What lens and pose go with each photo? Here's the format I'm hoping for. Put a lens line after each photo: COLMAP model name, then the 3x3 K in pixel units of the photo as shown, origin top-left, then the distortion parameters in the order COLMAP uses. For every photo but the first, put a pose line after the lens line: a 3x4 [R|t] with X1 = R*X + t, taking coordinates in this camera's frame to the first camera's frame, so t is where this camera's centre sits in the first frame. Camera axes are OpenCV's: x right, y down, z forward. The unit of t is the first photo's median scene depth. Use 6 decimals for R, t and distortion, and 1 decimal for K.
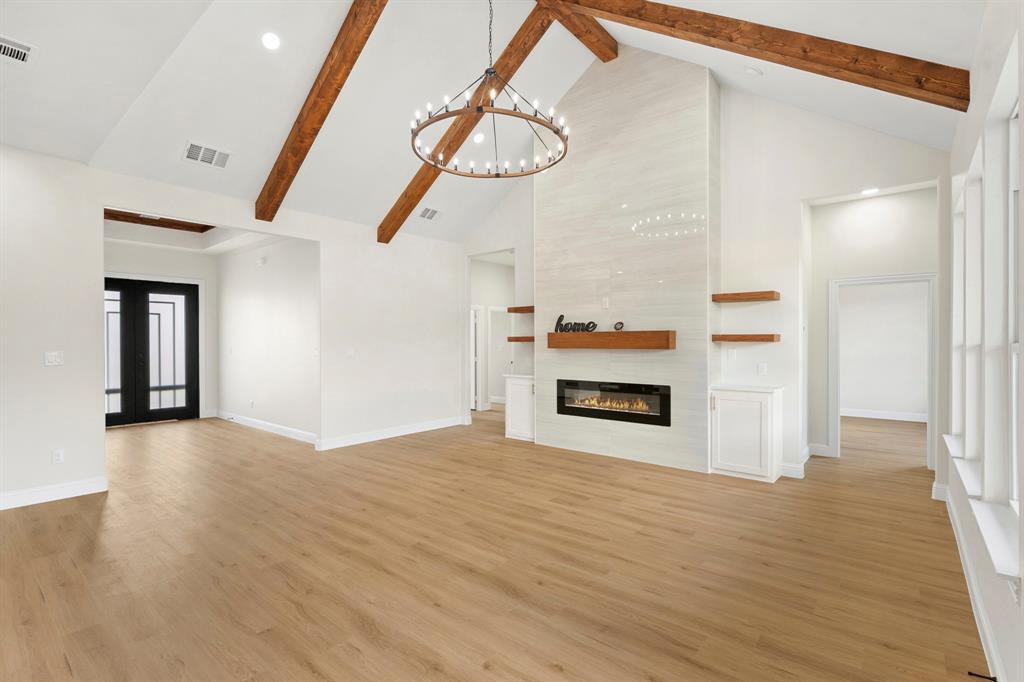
lens RADIAL K [[464.9, 0, 511.5], [0, 464.9, 341.2], [0, 0, 1]] dist [-0.019659, -0.000470]
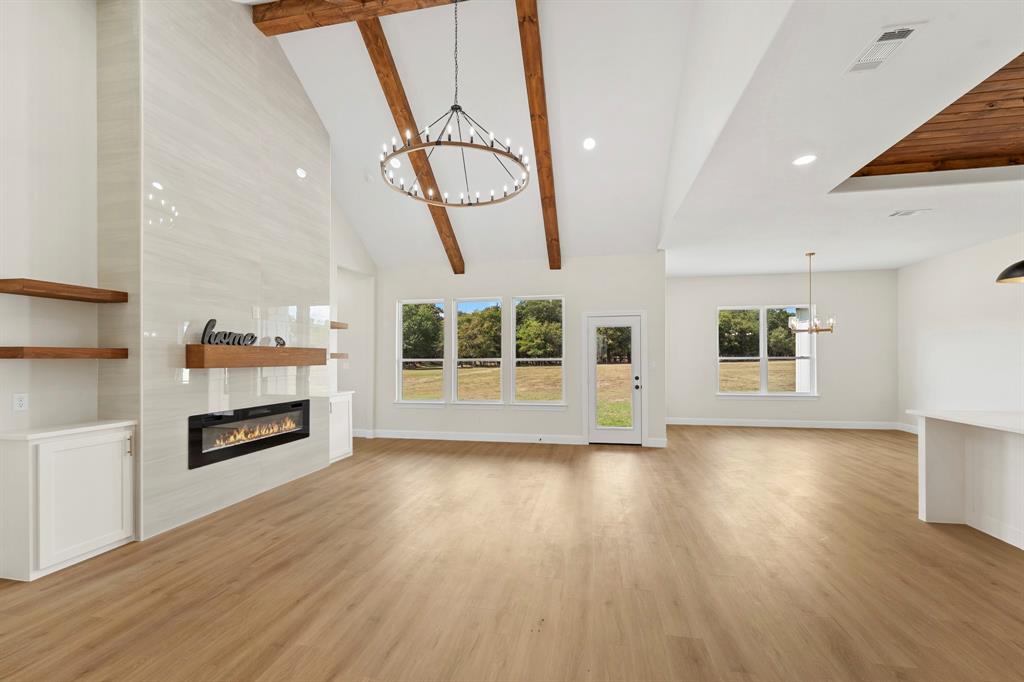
lens RADIAL K [[418.3, 0, 512.6], [0, 418.3, 358.1], [0, 0, 1]] dist [-0.000833, 0.001144]
pose [[-0.484401, 0.006212, 0.874824, -0.700245], [0.005044, 0.999978, -0.004307, 0.005974], [-0.874831, 0.002327, -0.484422, 0.990713]]
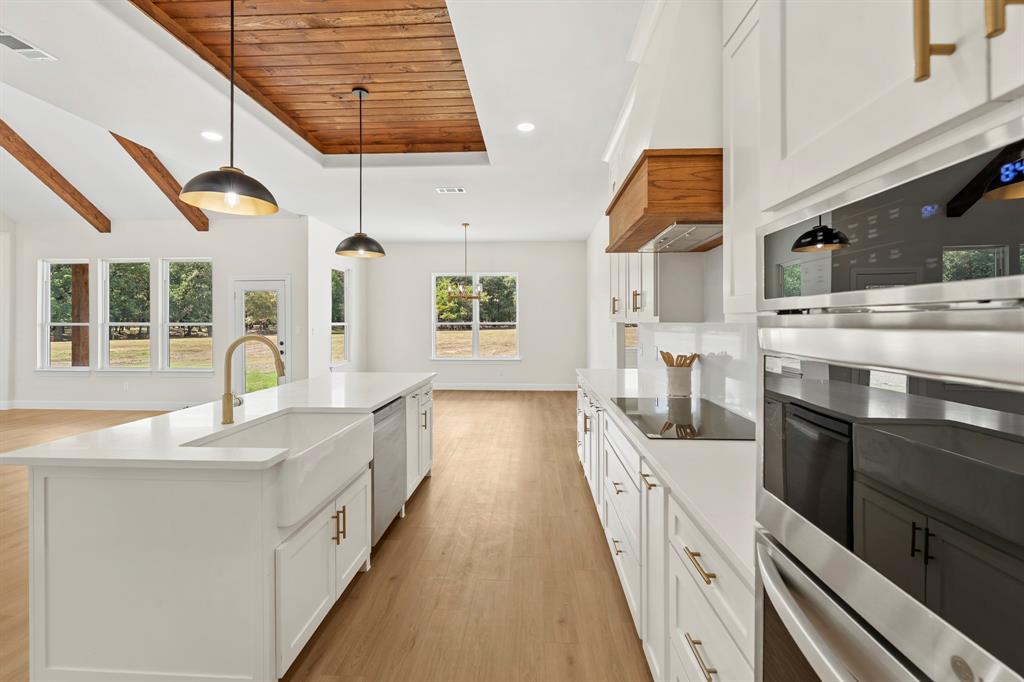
lens RADIAL K [[439.8, 0, 508.0], [0, 439.8, 323.4], [0, 0, 1]] dist [-0.000039, -0.000100]
pose [[-0.593467, 0.001001, 0.804858, -1.201897], [-0.000177, 0.999999, -0.001374, 0.004275], [-0.804858, -0.000958, -0.593466, 0.333959]]
